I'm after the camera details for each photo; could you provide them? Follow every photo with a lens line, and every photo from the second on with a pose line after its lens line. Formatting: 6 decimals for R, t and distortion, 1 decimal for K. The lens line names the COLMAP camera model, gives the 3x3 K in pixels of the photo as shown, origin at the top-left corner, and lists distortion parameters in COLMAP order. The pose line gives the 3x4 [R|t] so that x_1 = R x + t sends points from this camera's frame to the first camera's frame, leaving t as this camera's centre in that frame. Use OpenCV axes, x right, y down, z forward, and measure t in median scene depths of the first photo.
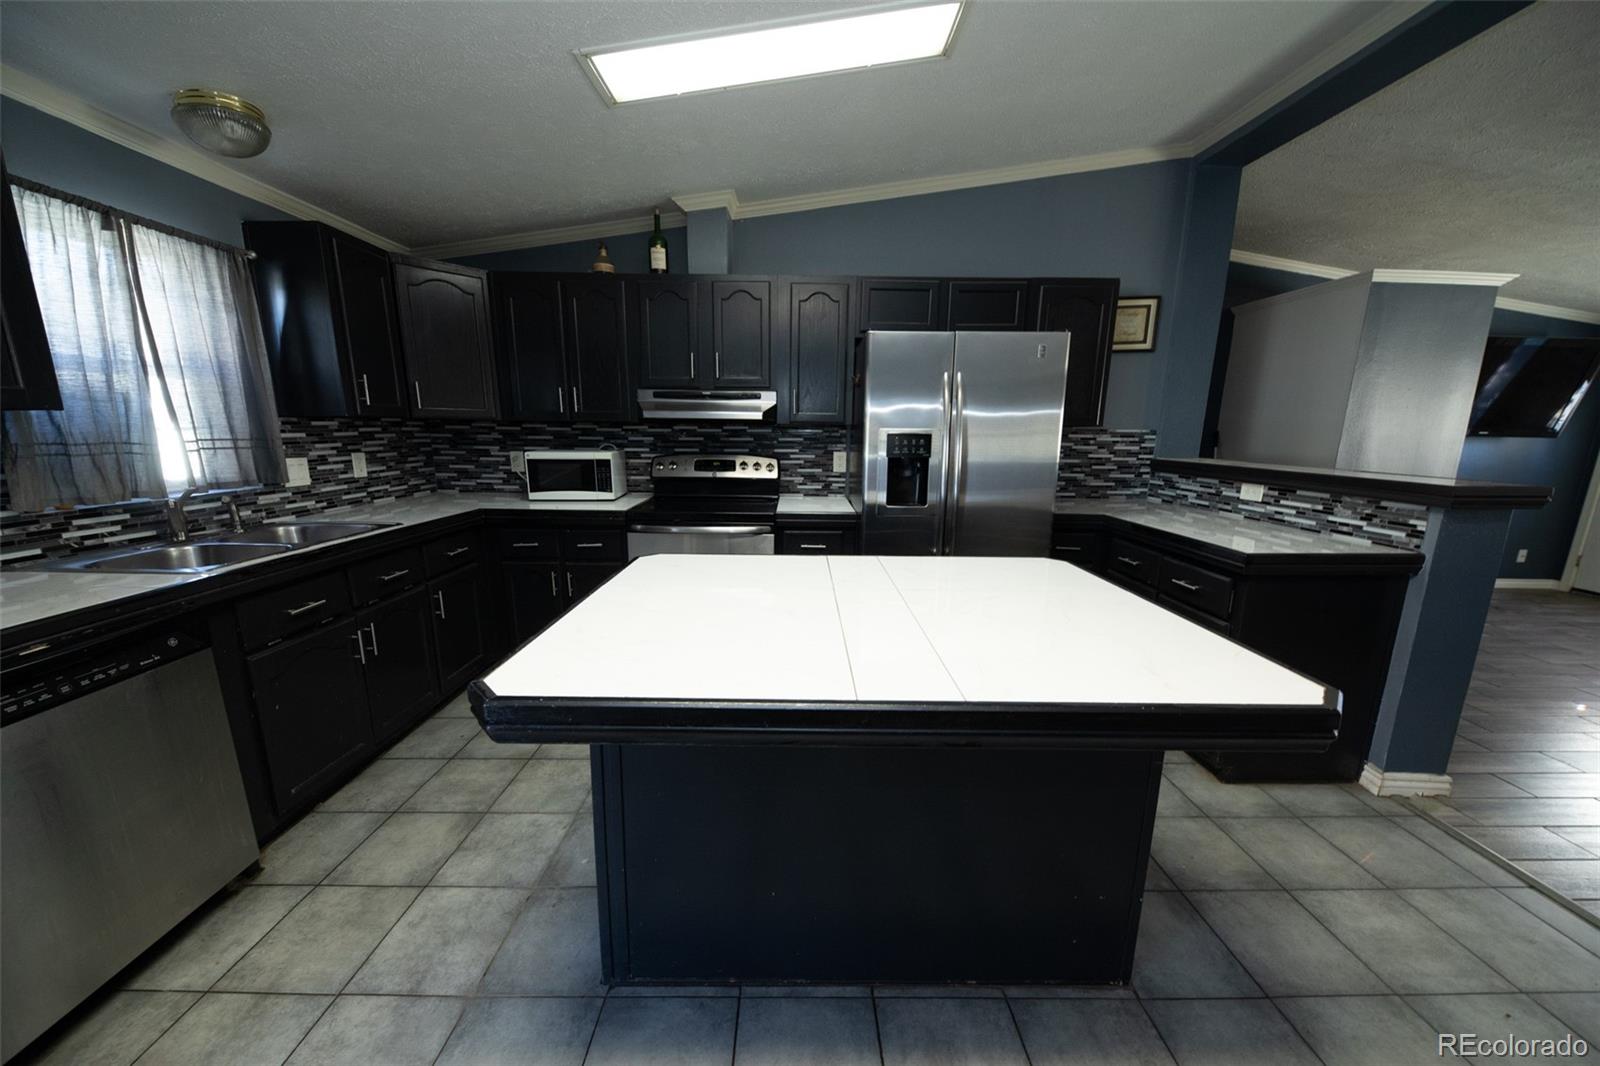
lens RADIAL K [[547.2, 0, 796.9], [0, 547.2, 537.5], [0, 0, 1]] dist [0.009070, -0.006284]
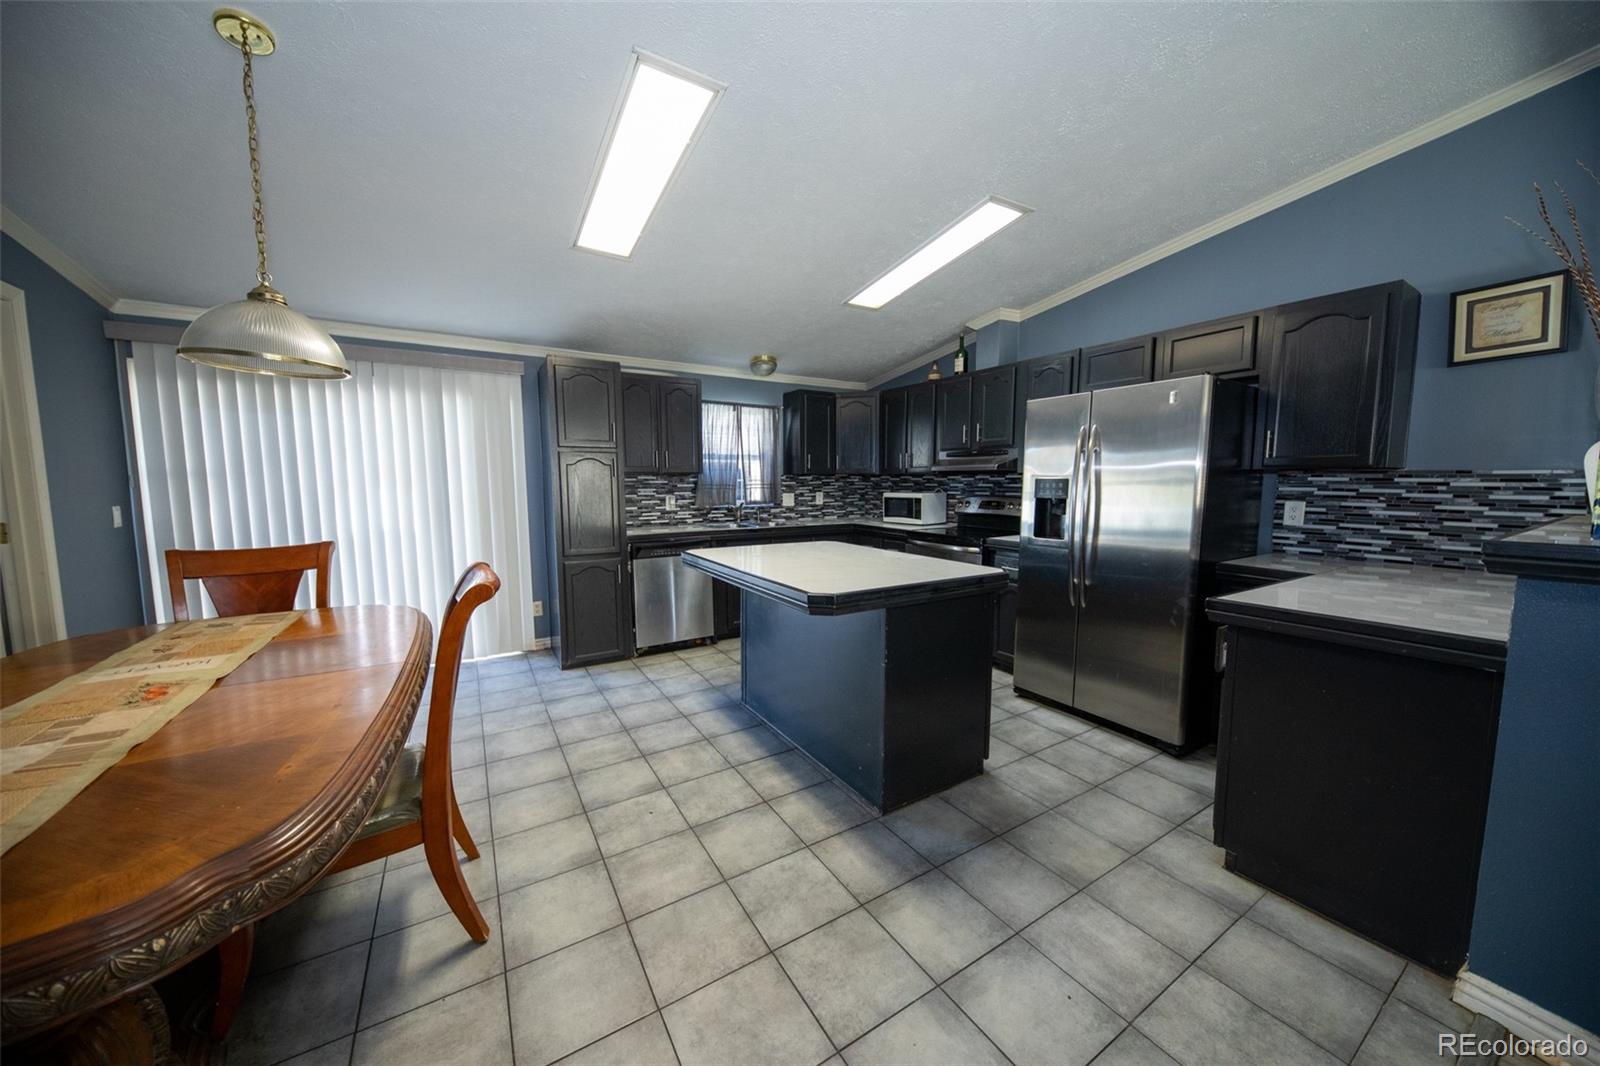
lens RADIAL K [[545.4, 0, 801.4], [0, 545.4, 533.2], [0, 0, 1]] dist [0.009984, -0.006089]
pose [[0.522453, 0.072159, -0.849609, 0.898931], [-0.159531, 0.987090, -0.014265, 0.032965], [0.837611, 0.142992, 0.527220, -0.078553]]
